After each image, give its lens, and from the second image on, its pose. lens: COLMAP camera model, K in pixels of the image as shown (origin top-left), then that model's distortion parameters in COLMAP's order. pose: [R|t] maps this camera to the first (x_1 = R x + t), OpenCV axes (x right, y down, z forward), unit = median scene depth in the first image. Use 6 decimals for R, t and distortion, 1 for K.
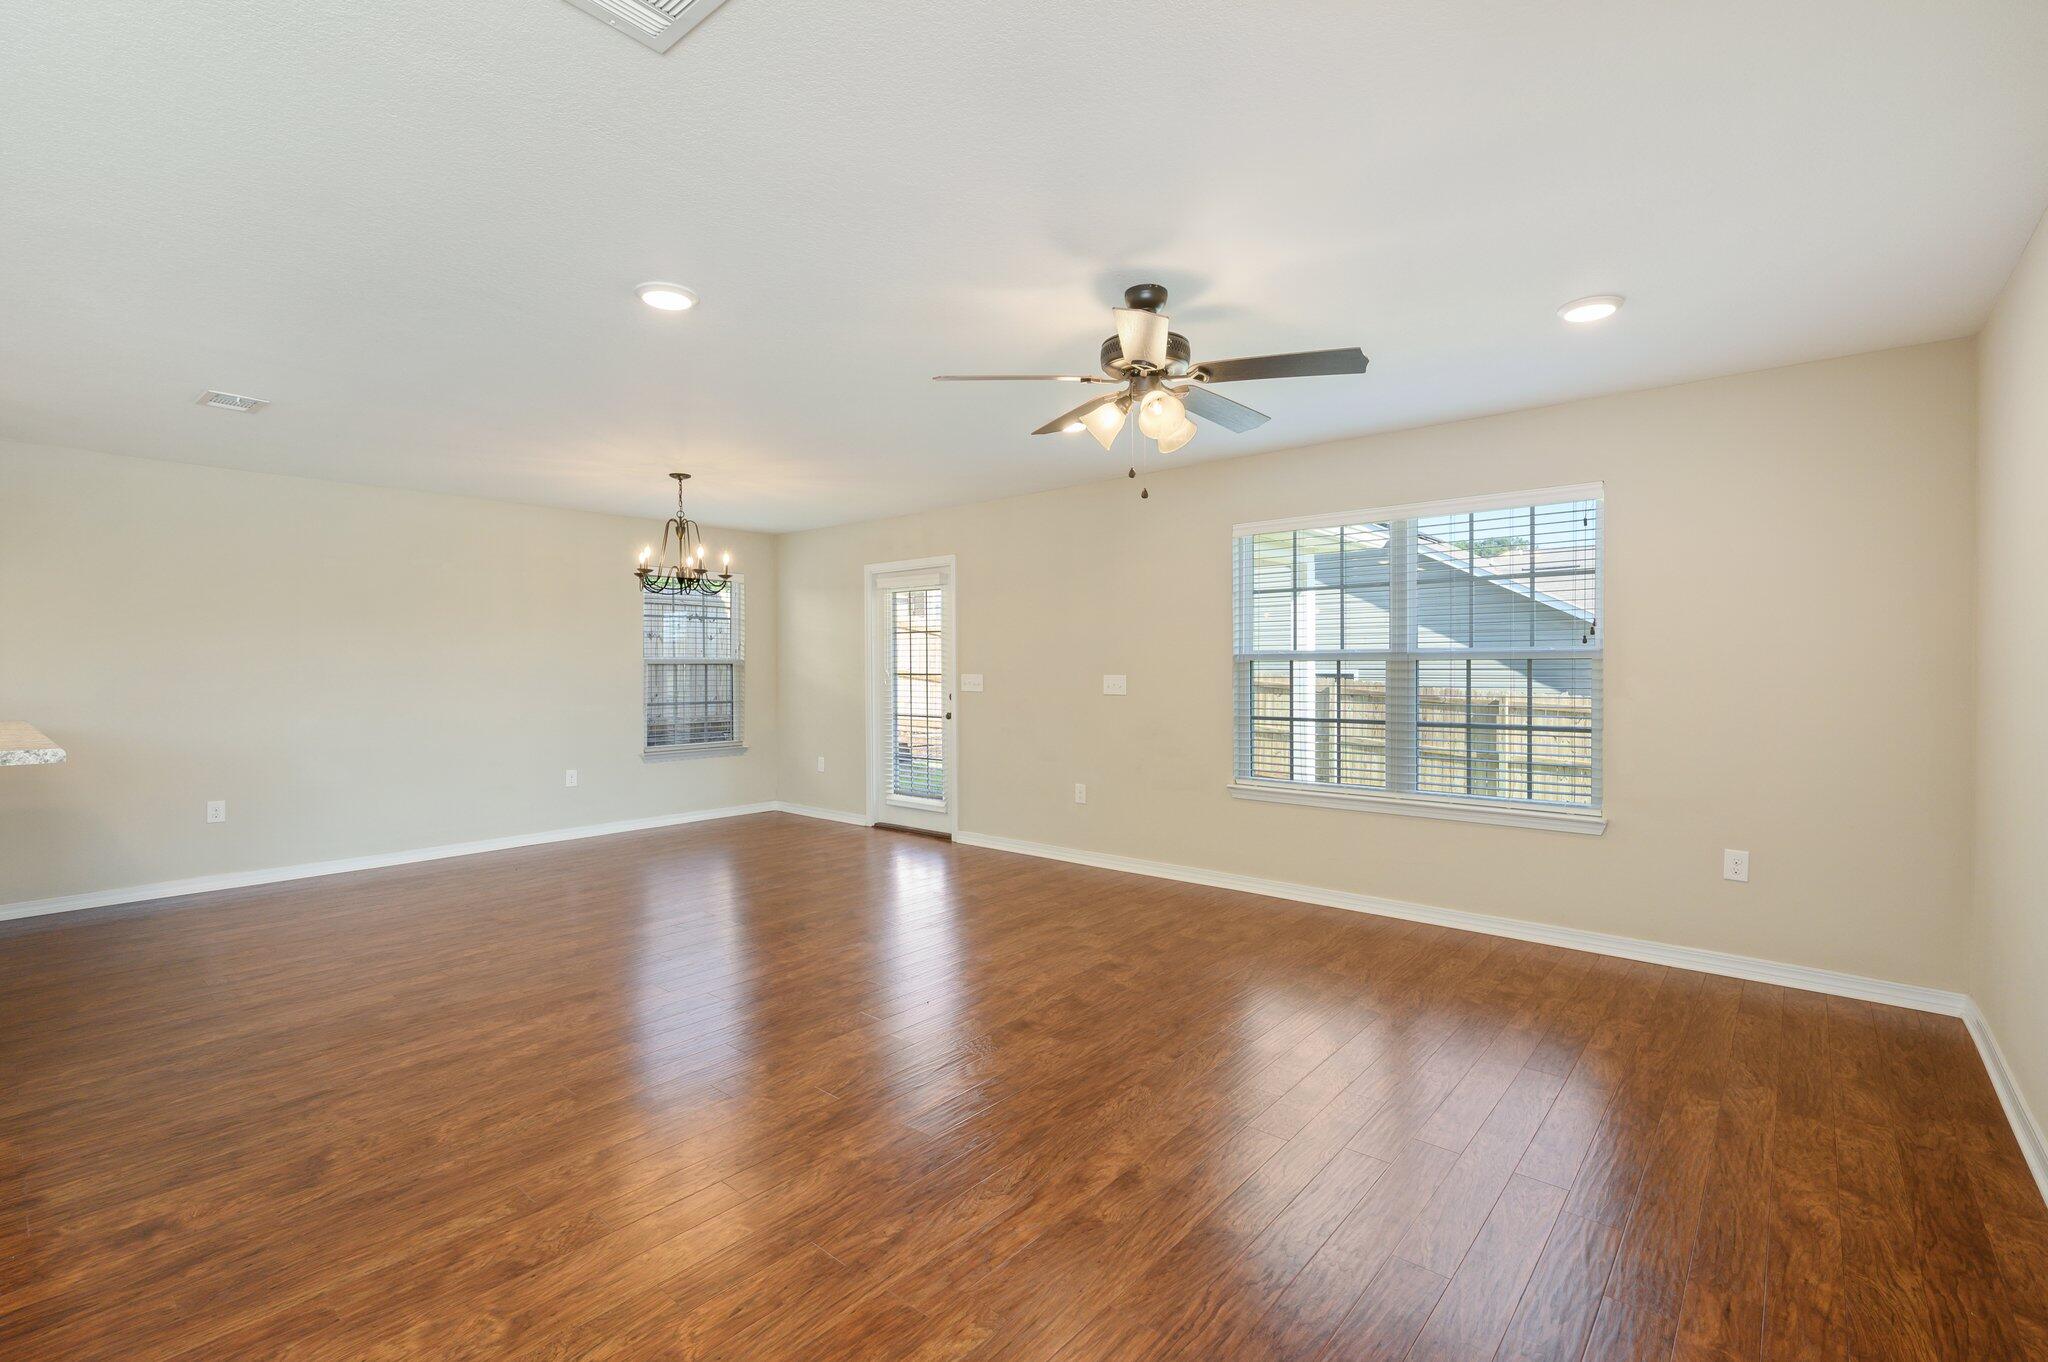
lens RADIAL K [[912.8, 0, 1022.9], [0, 912.8, 671.6], [0, 0, 1]] dist [-0.000950, -0.000128]
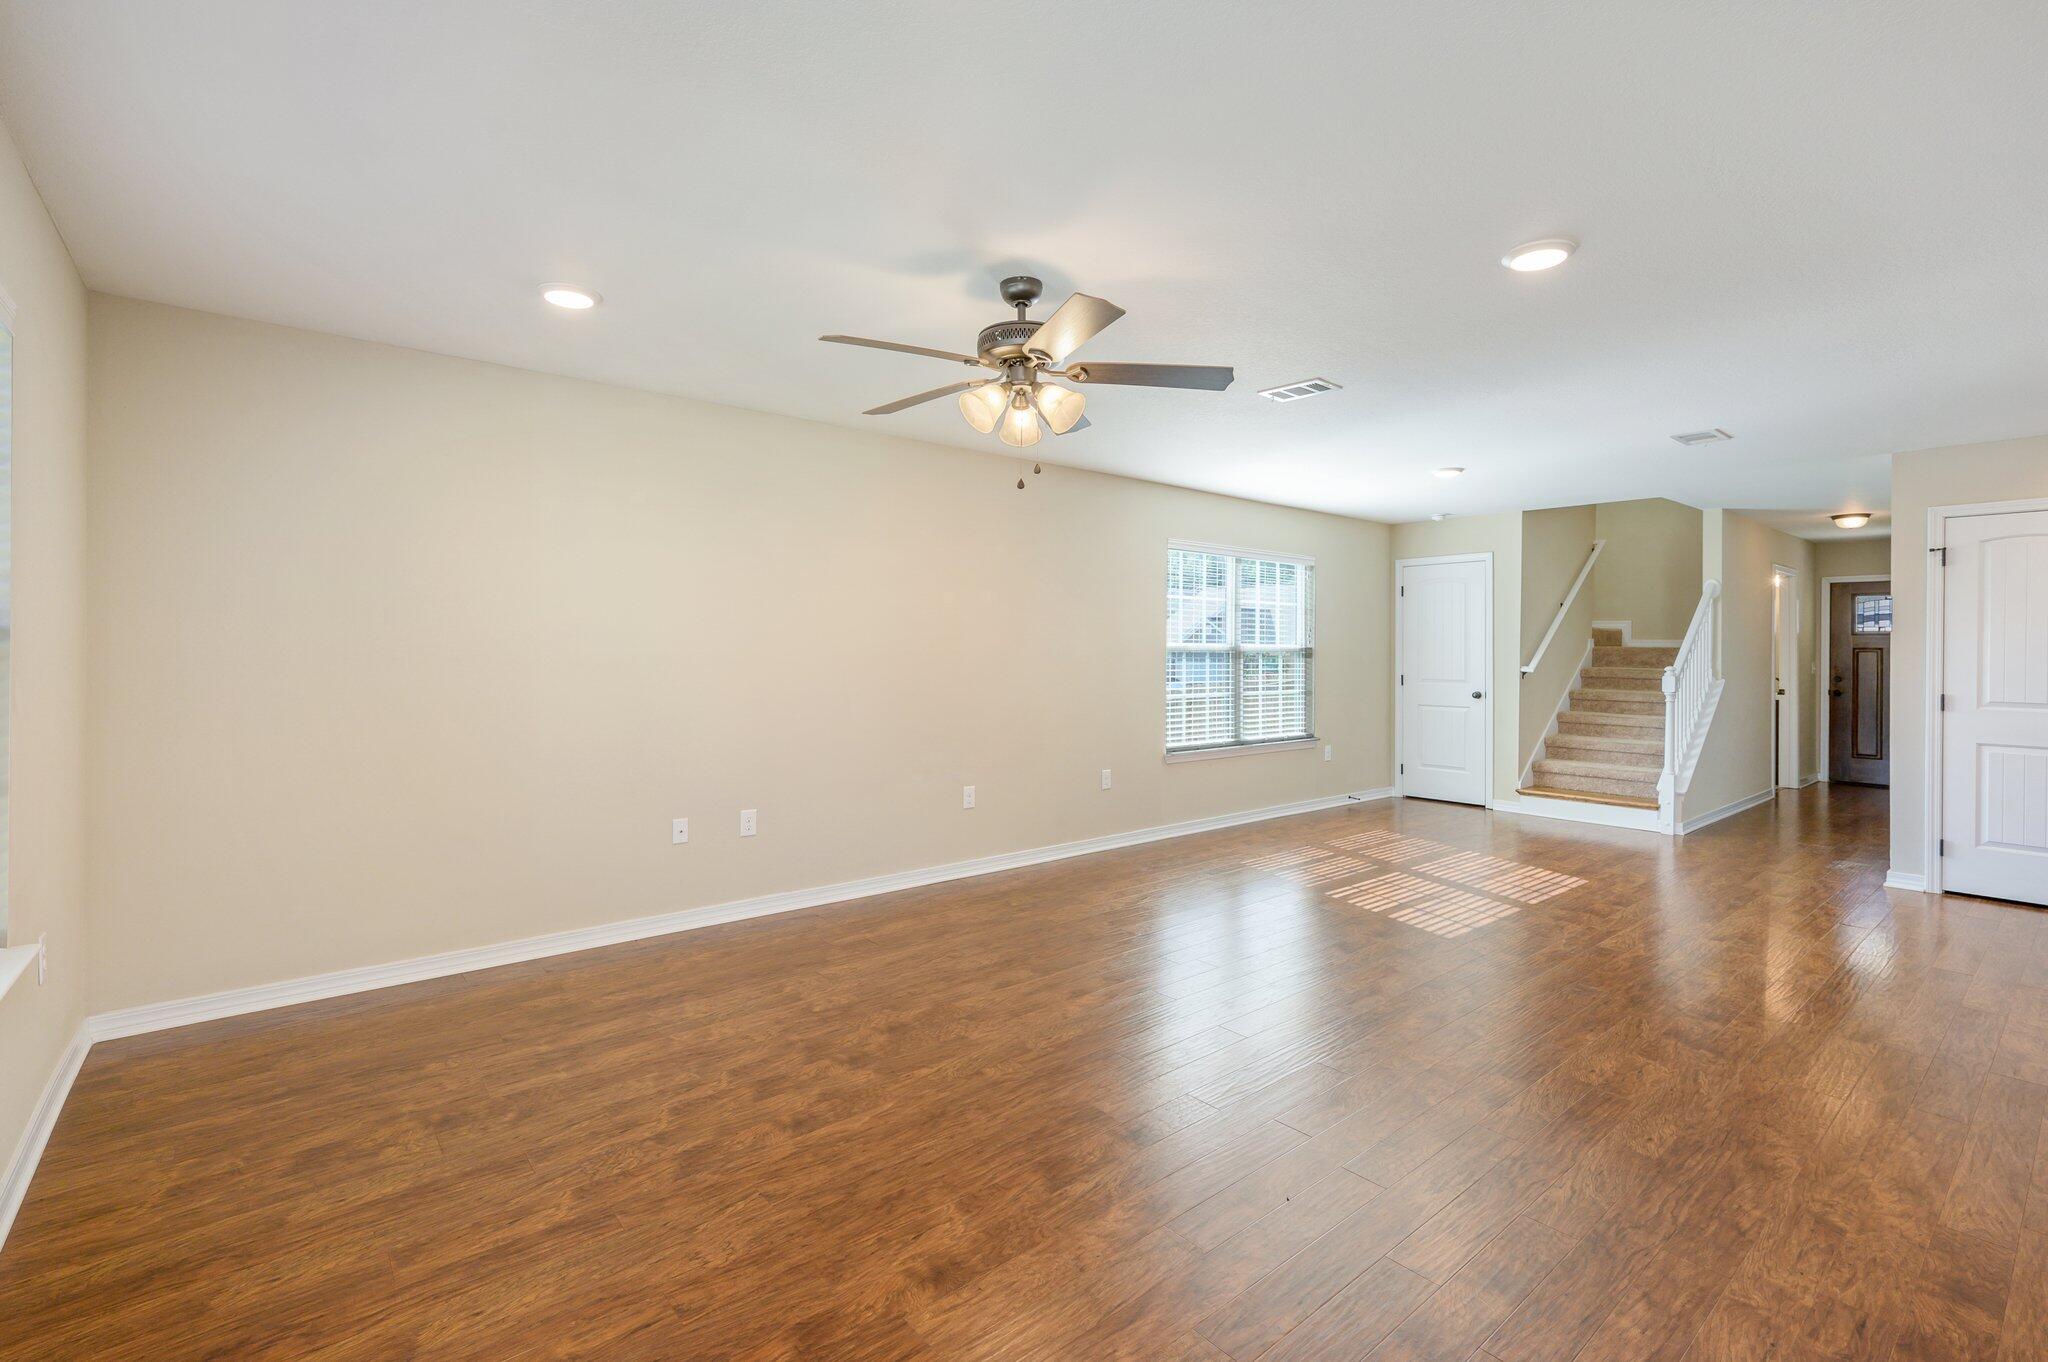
lens RADIAL K [[915.3, 0, 1021.9], [0, 915.3, 647.3], [0, 0, 1]] dist [-0.000918, -0.000421]
pose [[-0.986465, -0.003111, 0.163942, -0.027527], [-0.002330, 0.999985, 0.004956, -0.019691], [-0.163955, 0.004507, -0.986458, 1.730538]]
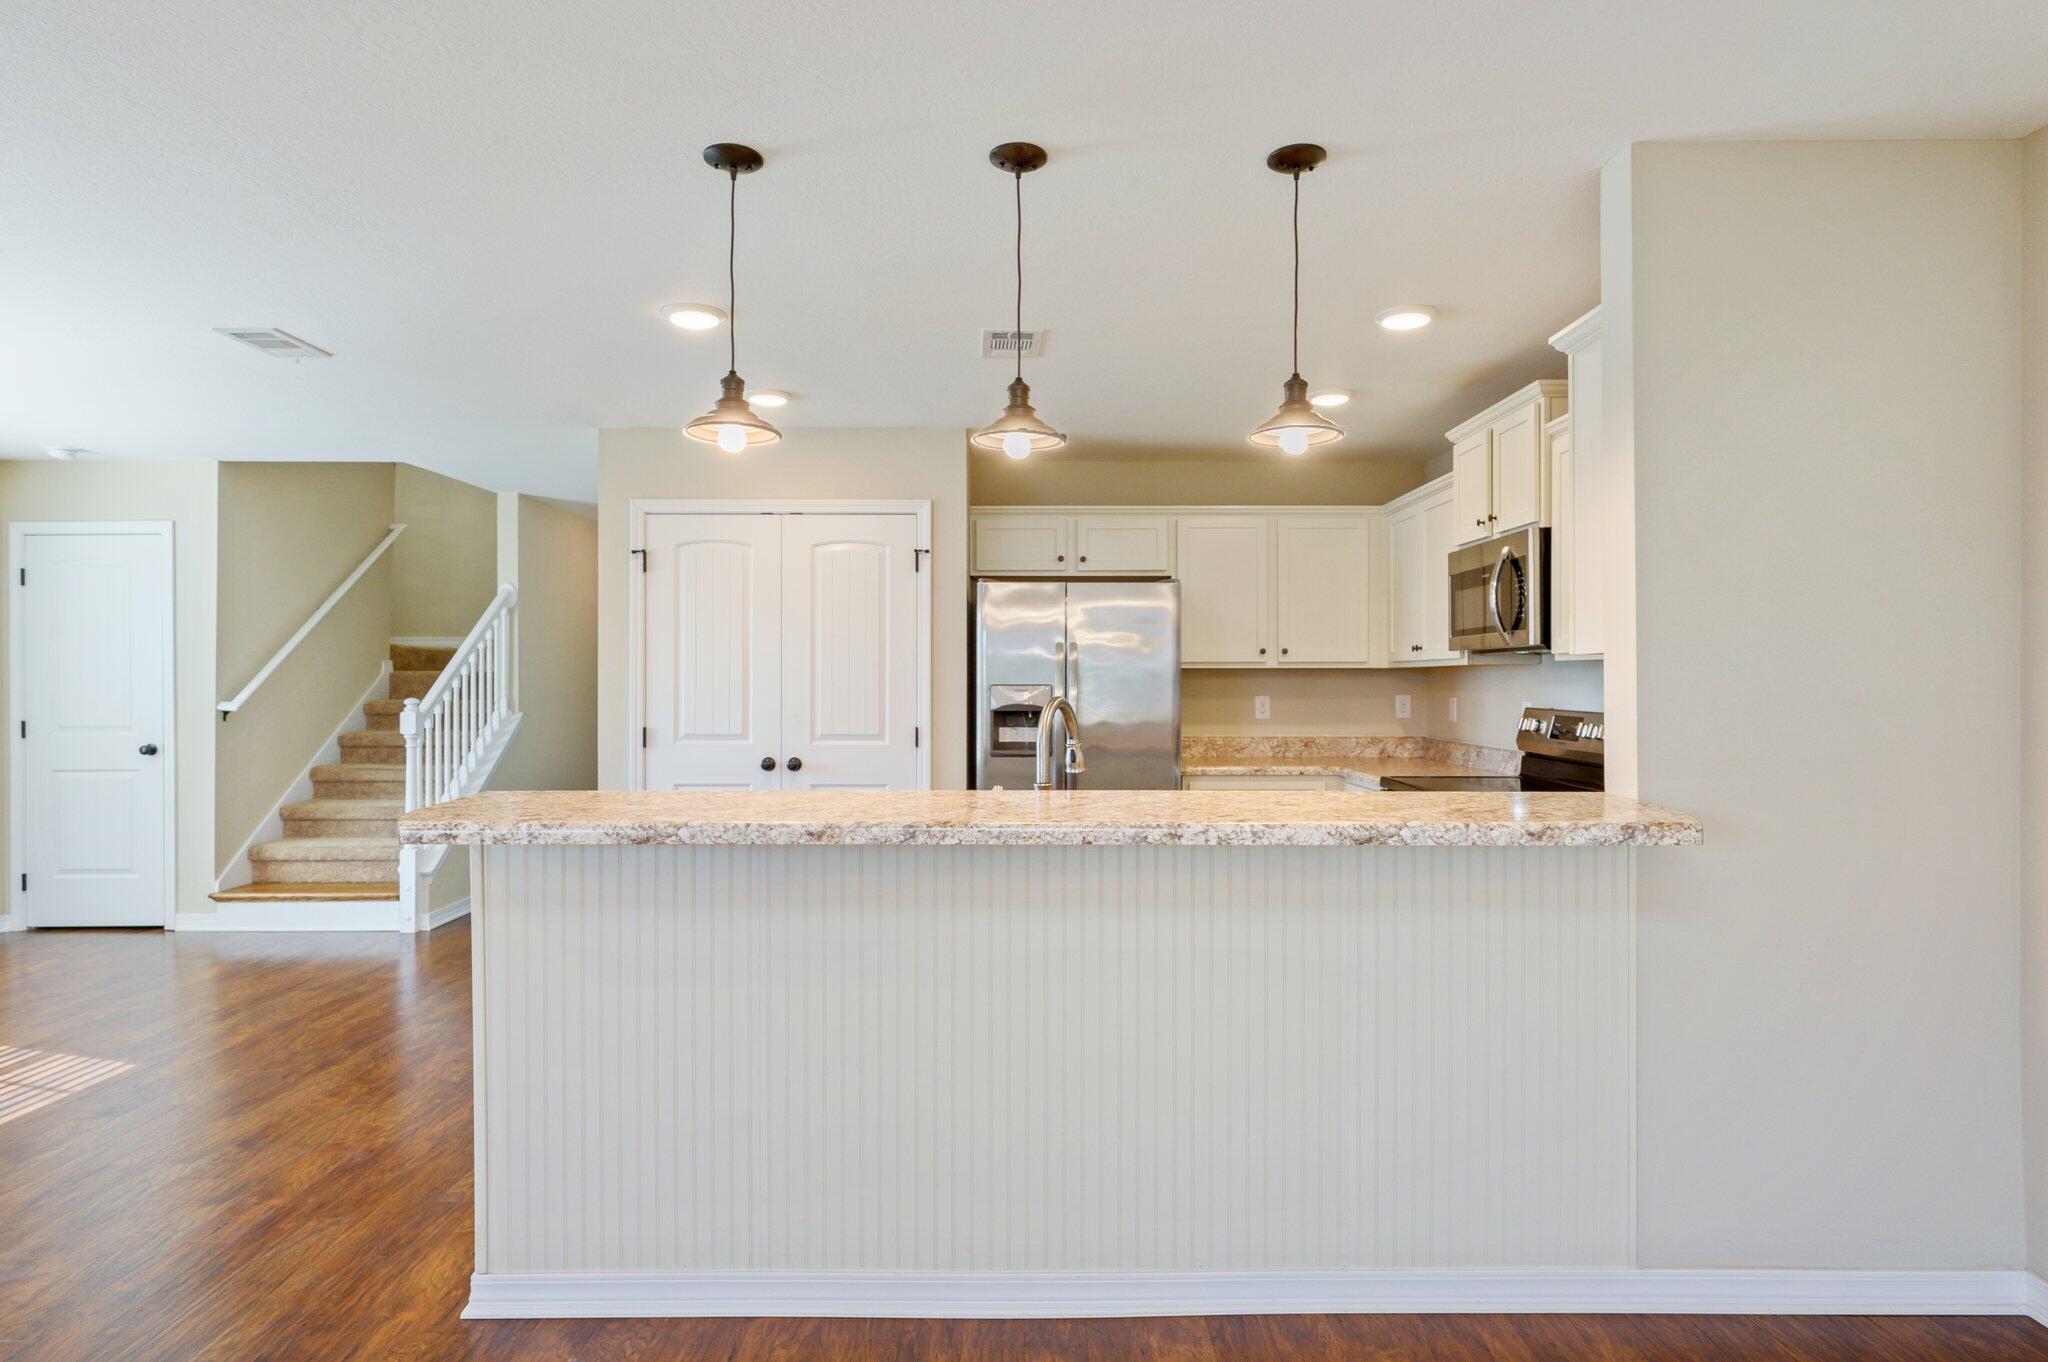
lens RADIAL K [[1102.9, 0, 1040.7], [0, 1102.9, 678.5], [0, 0, 1]] dist [-0.002444, -0.000827]
pose [[-0.750749, 0.004351, -0.660573, -0.699089], [-0.001281, 0.999967, 0.008042, -0.017696], [0.660586, 0.006883, -0.750719, 1.476235]]
